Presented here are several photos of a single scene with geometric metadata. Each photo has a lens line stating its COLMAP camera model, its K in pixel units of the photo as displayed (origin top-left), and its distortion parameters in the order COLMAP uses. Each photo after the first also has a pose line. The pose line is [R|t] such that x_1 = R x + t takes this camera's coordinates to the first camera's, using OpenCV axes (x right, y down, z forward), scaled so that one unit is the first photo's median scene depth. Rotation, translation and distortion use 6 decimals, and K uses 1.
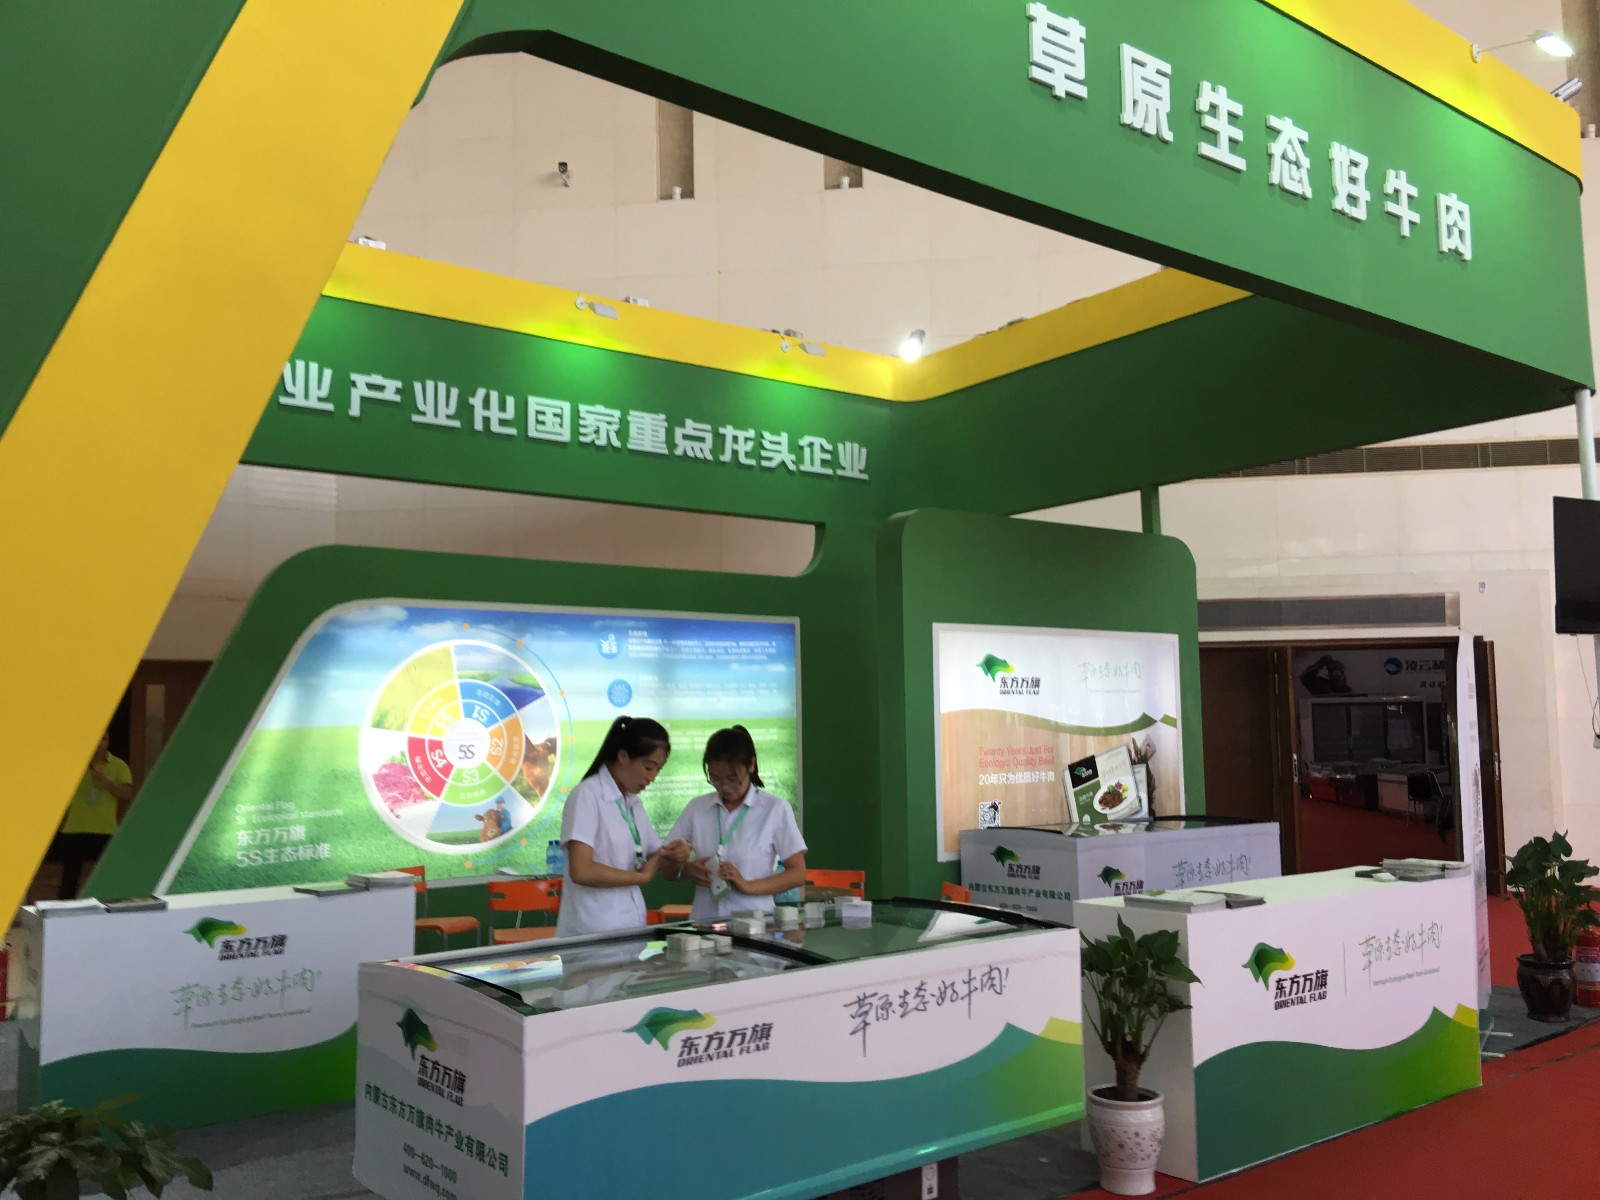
lens RADIAL K [[1326.5, 0, 800.9], [0, 1326.5, 614.6], [0, 0, 1]] dist [0.063552, -0.020164]
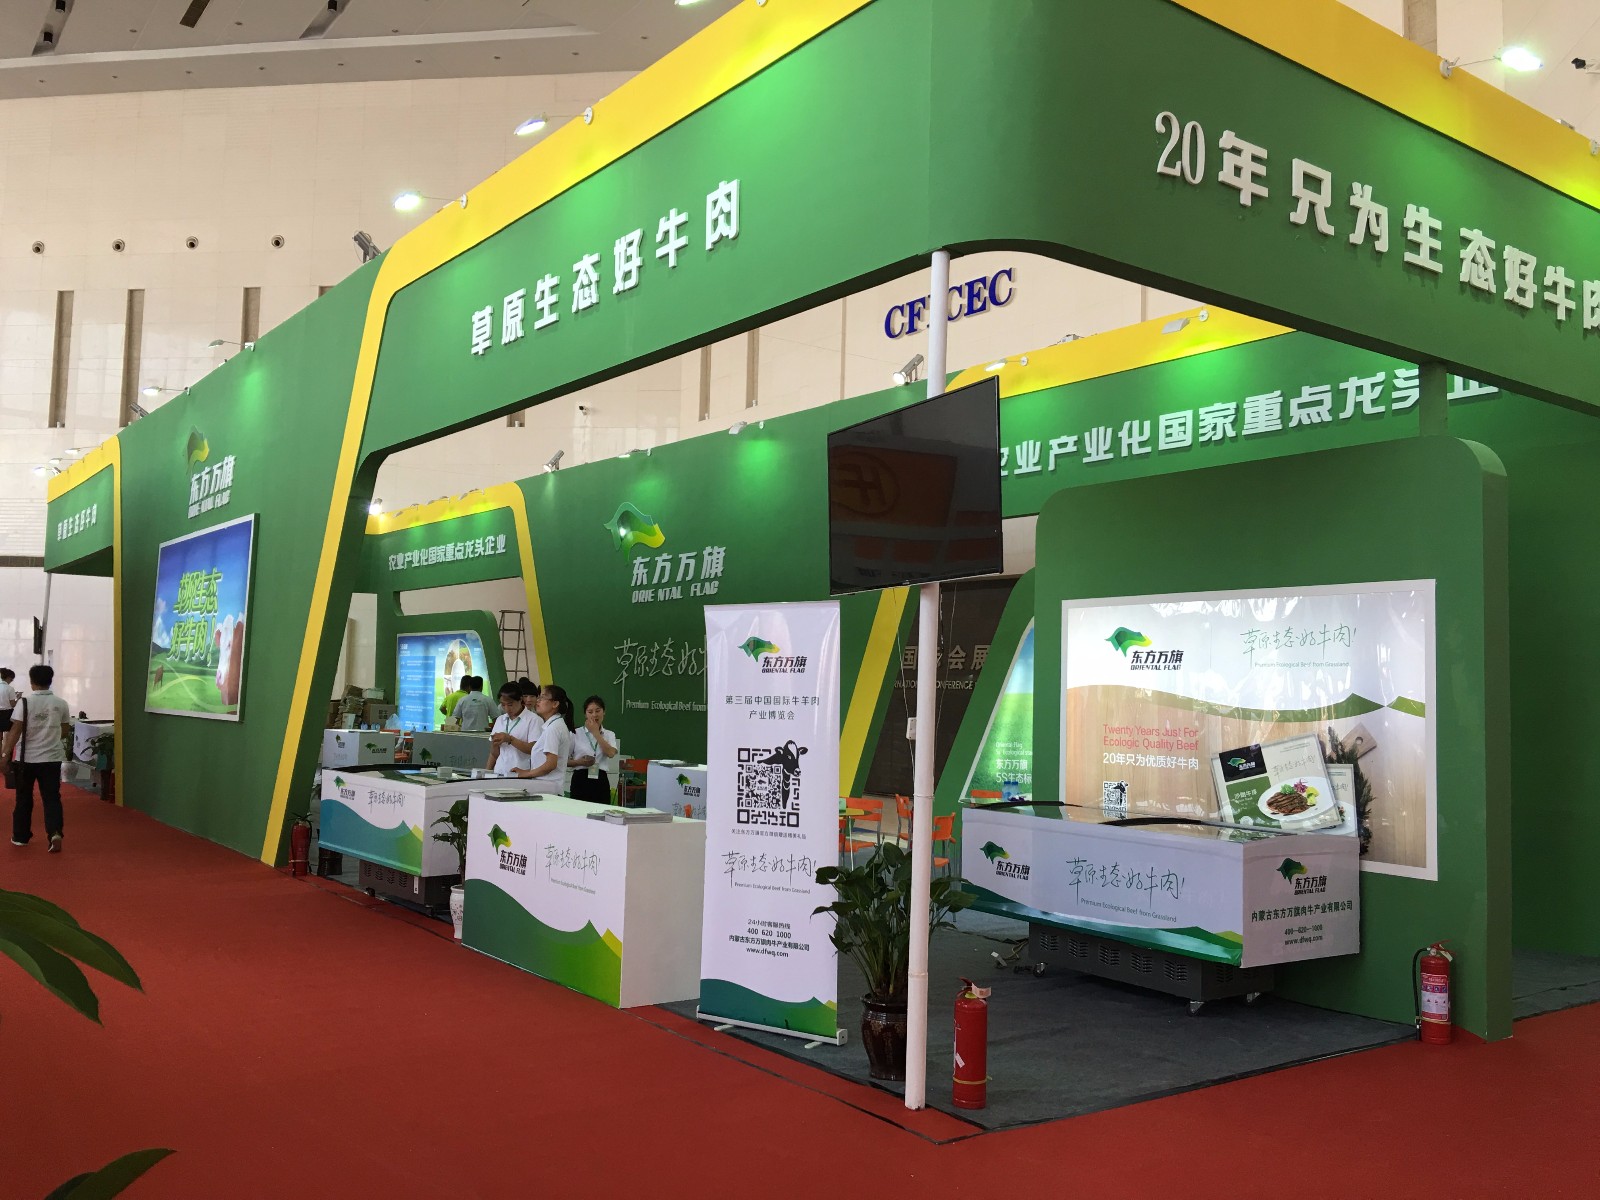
lens RADIAL K [[1326.5, 0, 795.3], [0, 1326.5, 593.3], [0, 0, 1]] dist [0.063552, -0.020164]
pose [[-0.011324, -0.060124, -0.998127, 1.019800], [0.063670, 0.996122, -0.060726, 0.045031], [0.997907, -0.064238, -0.007452, 0.721050]]
